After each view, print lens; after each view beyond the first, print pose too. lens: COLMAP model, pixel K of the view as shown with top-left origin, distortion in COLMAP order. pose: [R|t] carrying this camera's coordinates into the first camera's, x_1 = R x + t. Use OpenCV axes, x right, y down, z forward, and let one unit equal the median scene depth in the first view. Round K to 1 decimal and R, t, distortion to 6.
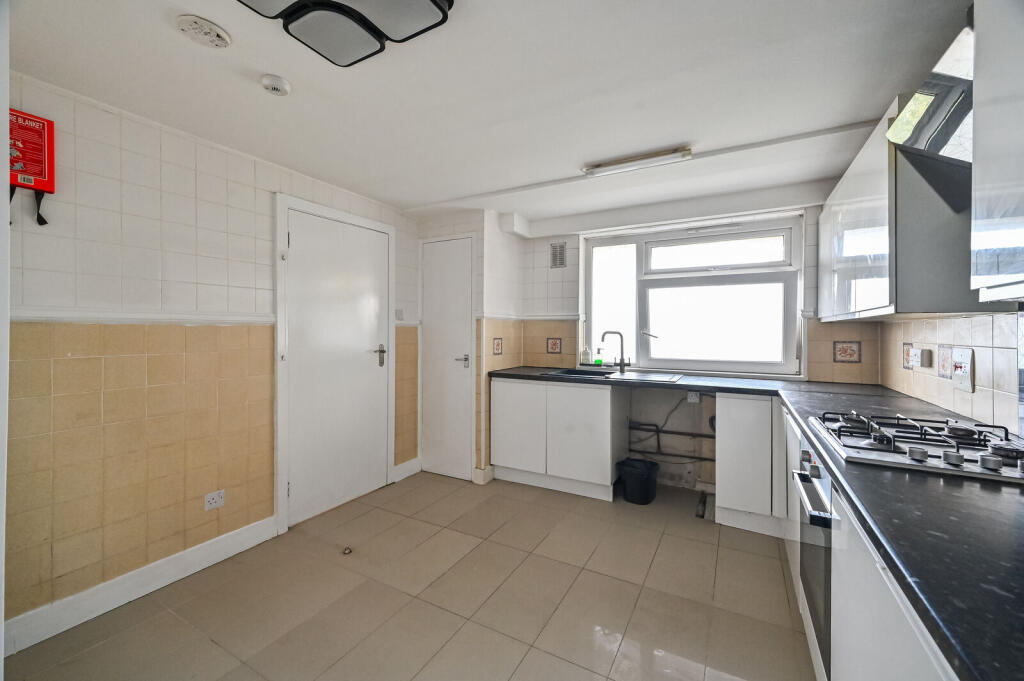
lens RADIAL K [[407.3, 0, 514.2], [0, 407.3, 333.9], [0, 0, 1]] dist [-0.003117, 0.000582]
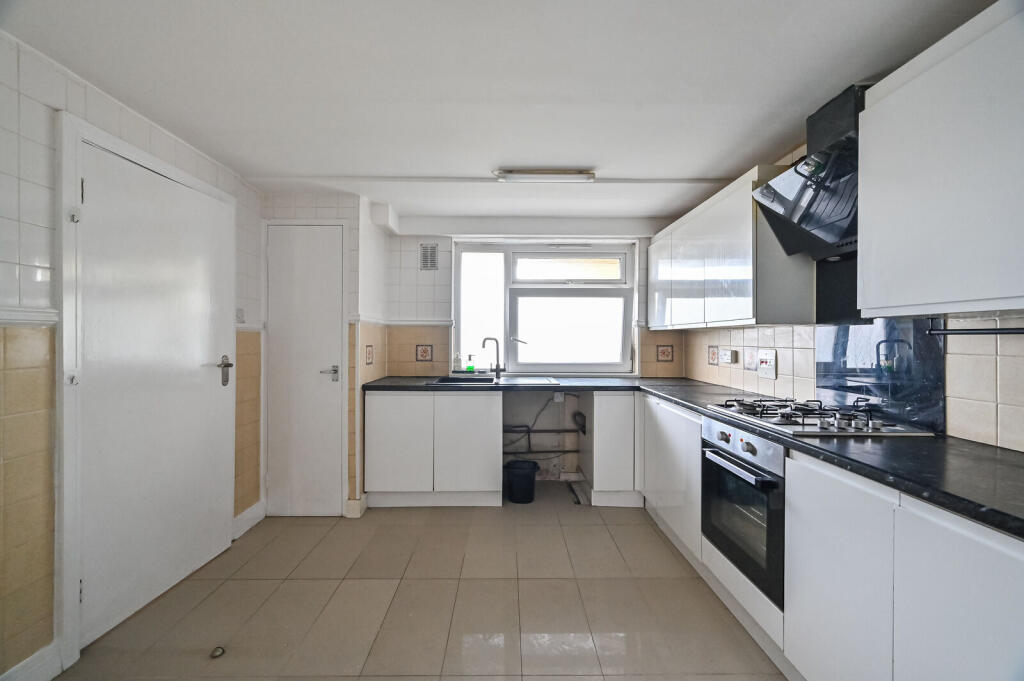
lens RADIAL K [[407.3, 0, 511.4], [0, 407.3, 340.5], [0, 0, 1]] dist [-0.003117, 0.000582]
pose [[0.870290, -0.004010, 0.492524, -0.233572], [0.003718, 0.999992, 0.001571, -0.000603], [-0.492526, 0.000464, 0.870298, 0.108184]]
